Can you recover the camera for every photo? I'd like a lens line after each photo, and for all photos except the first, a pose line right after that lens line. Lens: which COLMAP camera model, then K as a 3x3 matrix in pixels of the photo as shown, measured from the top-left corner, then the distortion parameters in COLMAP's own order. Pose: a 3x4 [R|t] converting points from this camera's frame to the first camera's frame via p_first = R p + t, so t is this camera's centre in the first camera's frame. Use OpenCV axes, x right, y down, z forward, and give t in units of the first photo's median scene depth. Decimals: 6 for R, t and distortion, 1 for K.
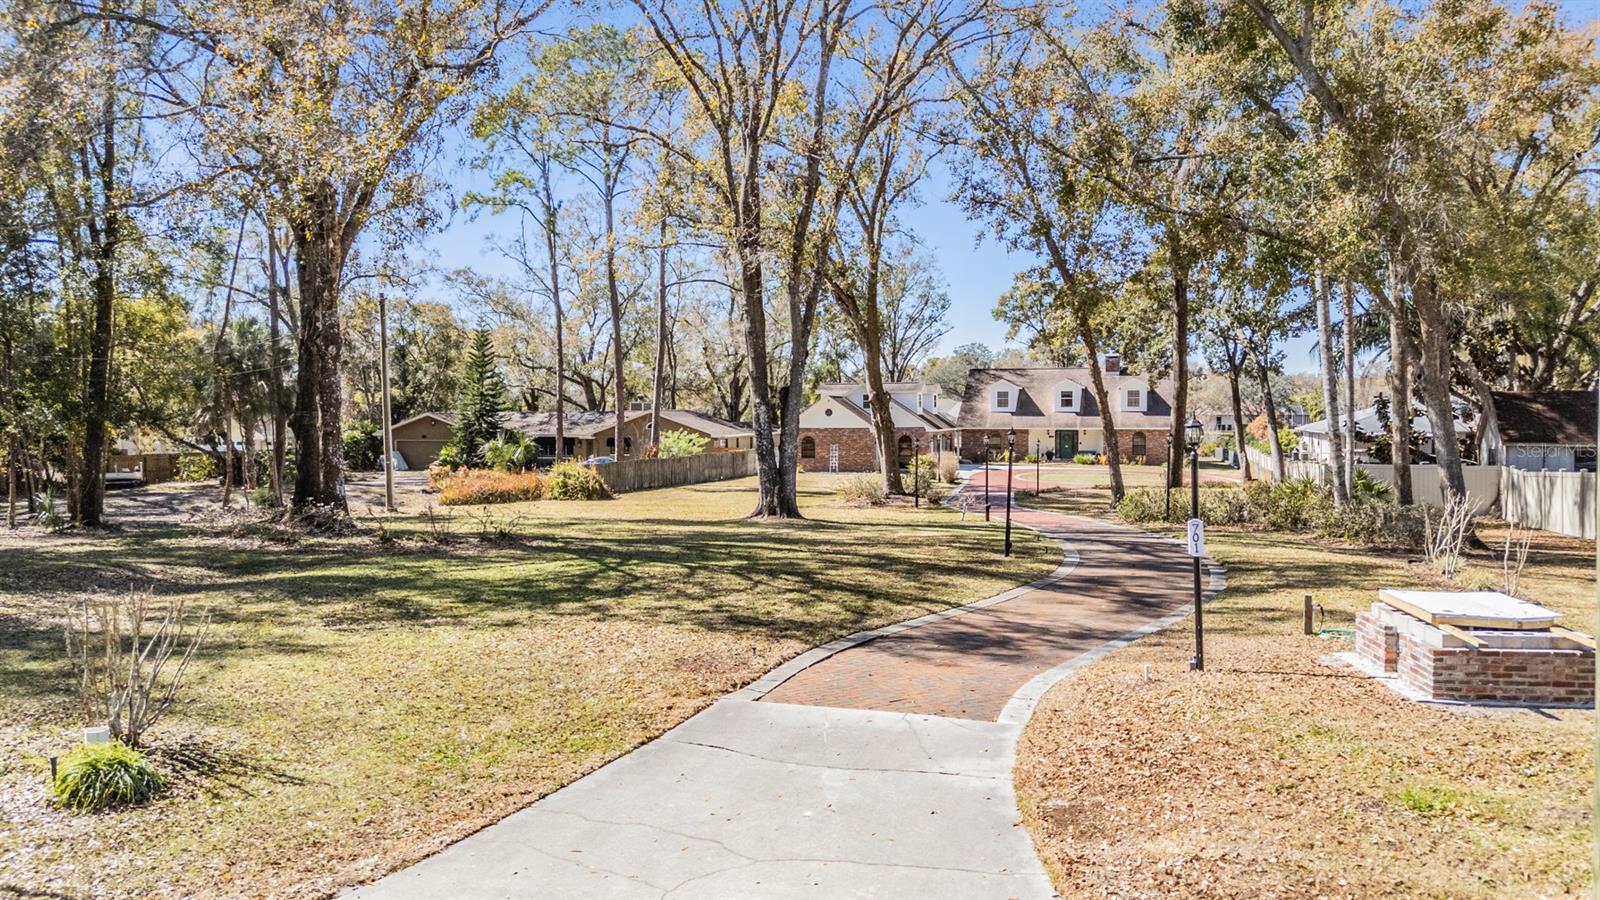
lens RADIAL K [[1124.5, 0, 800.0], [0, 1124.5, 450.0], [0, 0, 1]] dist [0.091286, -0.132691]
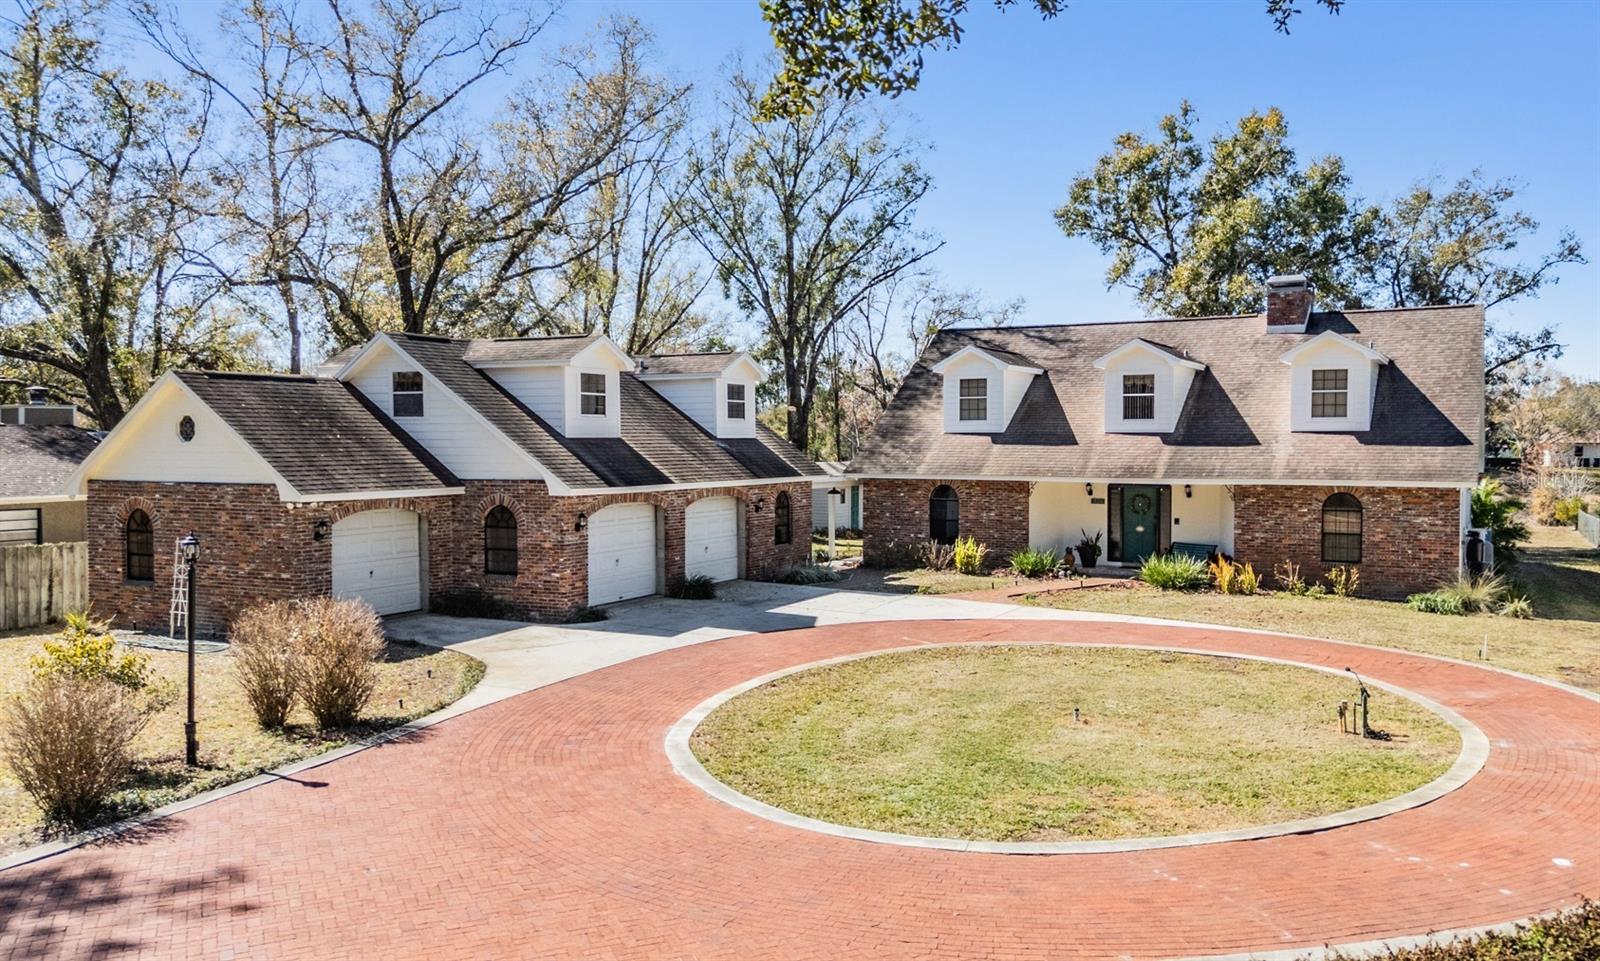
lens RADIAL K [[1302.3, 0, 800.0], [0, 1302.3, 480.5], [0, 0, 1]] dist [0.001088, 0.000030]
pose [[0.982828, 0.008201, -0.184340, 0.422504], [-0.008605, 0.999962, -0.001389, -0.035265], [0.184322, 0.002952, 0.982862, 1.177790]]
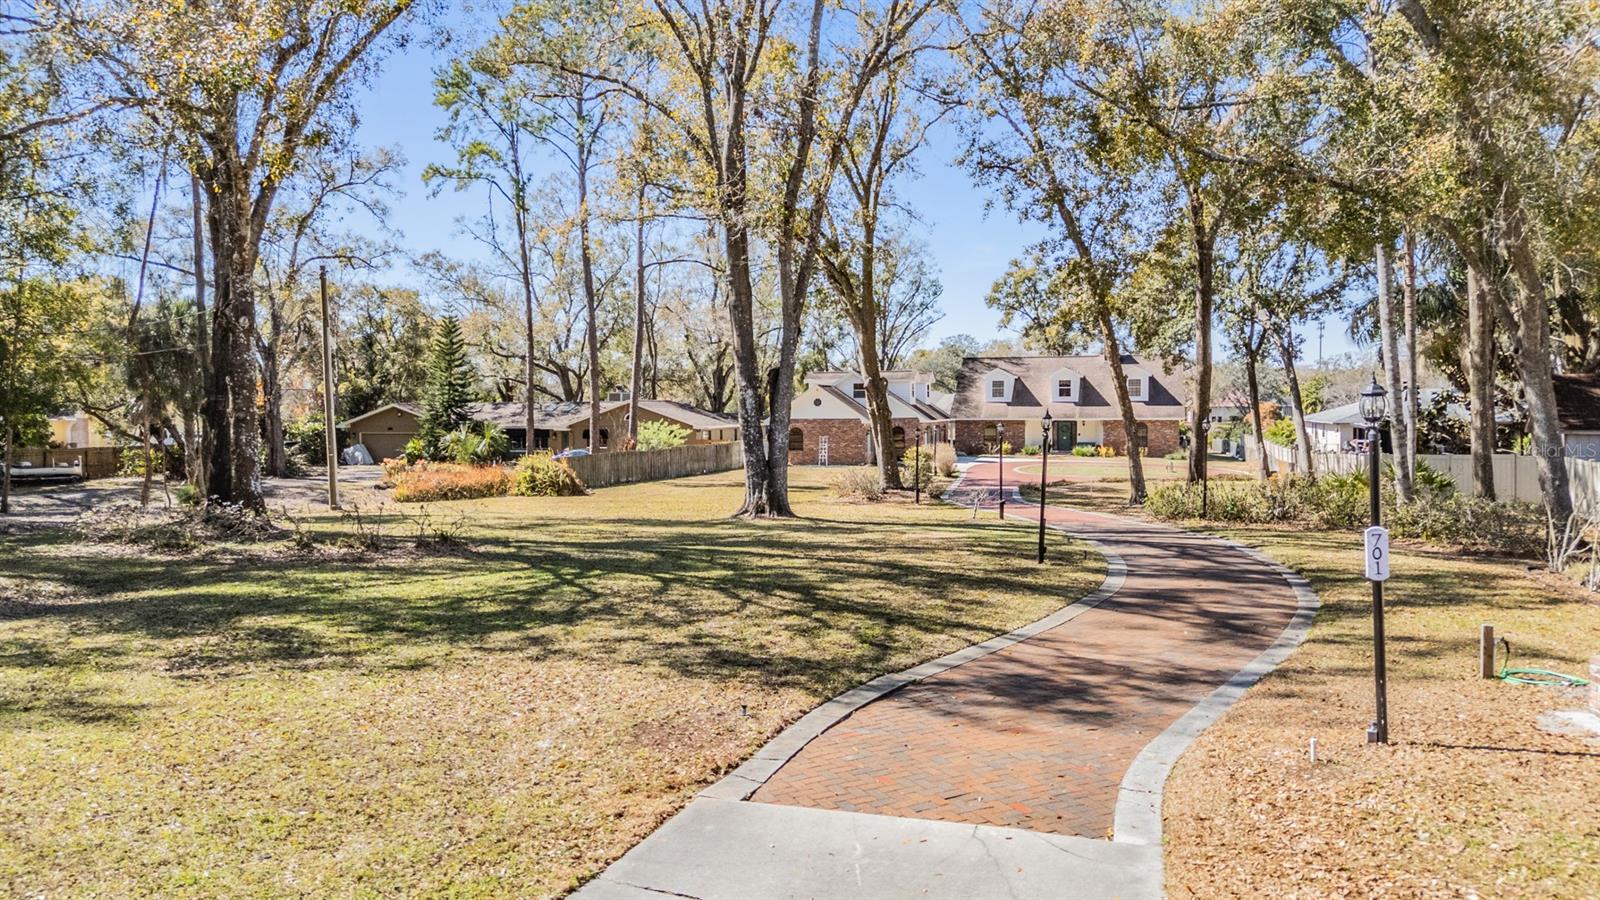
lens RADIAL K [[1124.5, 0, 800.0], [0, 1124.5, 450.0], [0, 0, 1]] dist [0.091286, -0.132691]
pose [[0.999897, -0.002174, 0.014155, -0.004793], [0.002095, 0.999982, 0.005595, 0.002566], [-0.014167, -0.005564, 0.999884, 0.090528]]
